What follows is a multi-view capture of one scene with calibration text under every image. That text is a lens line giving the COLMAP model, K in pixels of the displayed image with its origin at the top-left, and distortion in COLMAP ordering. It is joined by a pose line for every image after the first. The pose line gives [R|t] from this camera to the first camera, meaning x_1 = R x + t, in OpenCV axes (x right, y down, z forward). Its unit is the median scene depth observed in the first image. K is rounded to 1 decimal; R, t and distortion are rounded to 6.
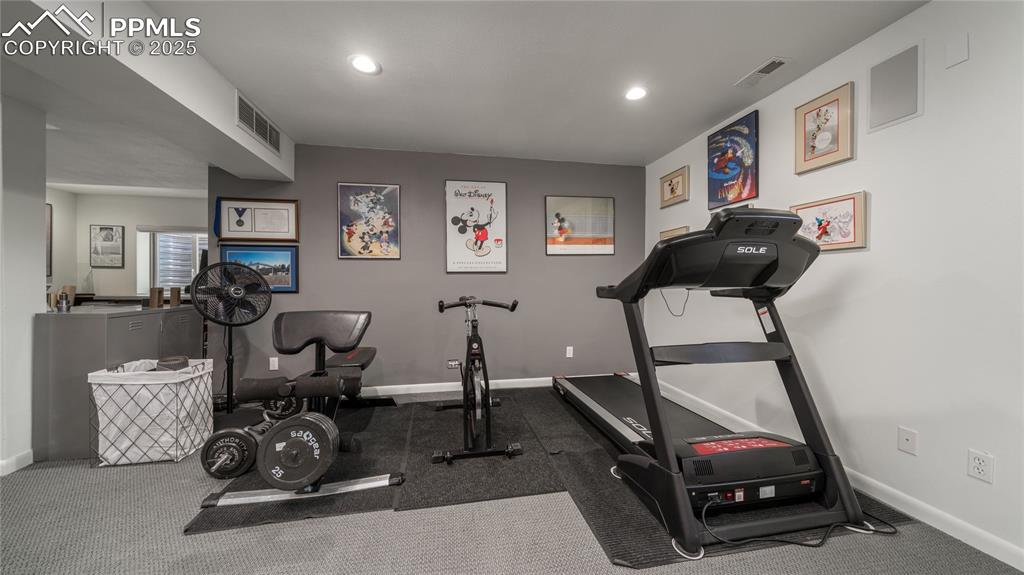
lens RADIAL K [[355.5, 0, 510.2], [0, 355.5, 283.8], [0, 0, 1]] dist [-0.005053, 0.000788]
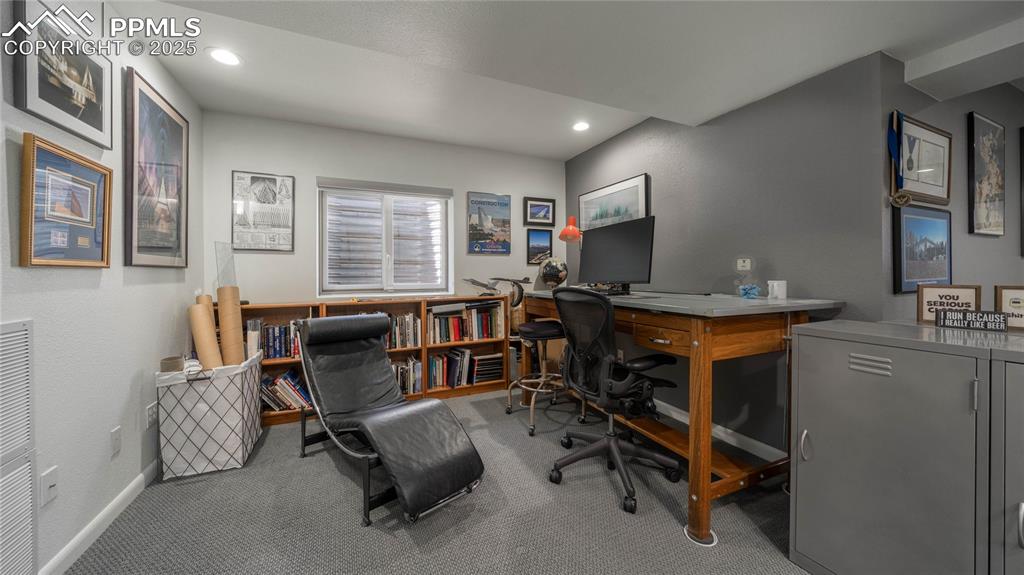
lens RADIAL K [[355.5, 0, 503.4], [0, 355.5, 273.4], [0, 0, 1]] dist [-0.005053, 0.000788]
pose [[0.968977, -0.012090, 0.246854, -1.413479], [0.013271, 0.999907, -0.003121, -0.009091], [-0.246793, 0.006300, 0.969048, 0.589685]]
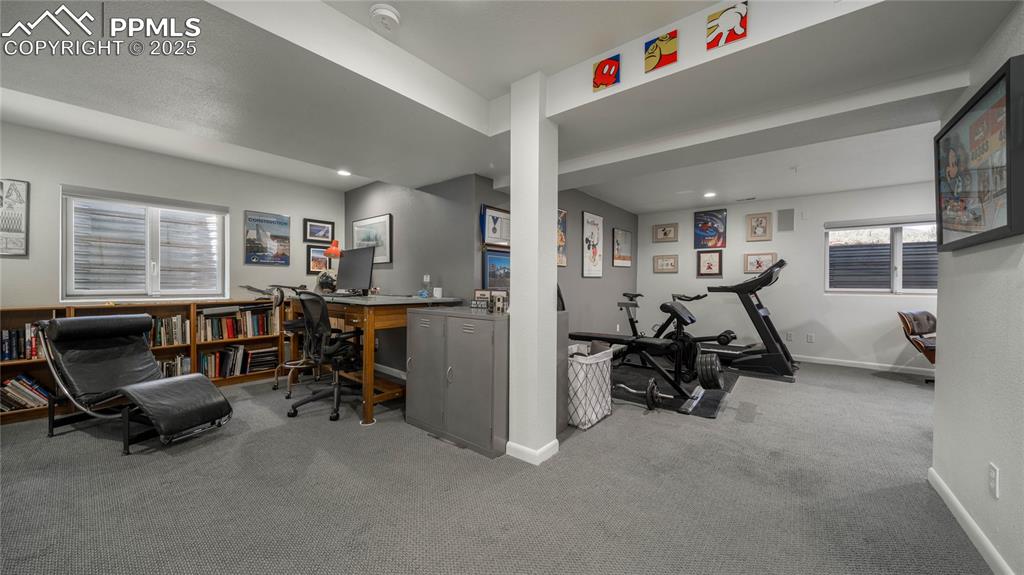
lens RADIAL K [[355.5, 0, 505.2], [0, 355.5, 287.5], [0, 0, 1]] dist [-0.005053, 0.000788]
pose [[0.761682, -0.006799, 0.647916, -1.363281], [-0.001369, 0.999926, 0.012102, -0.006847], [-0.647950, -0.010104, 0.761616, 0.129029]]
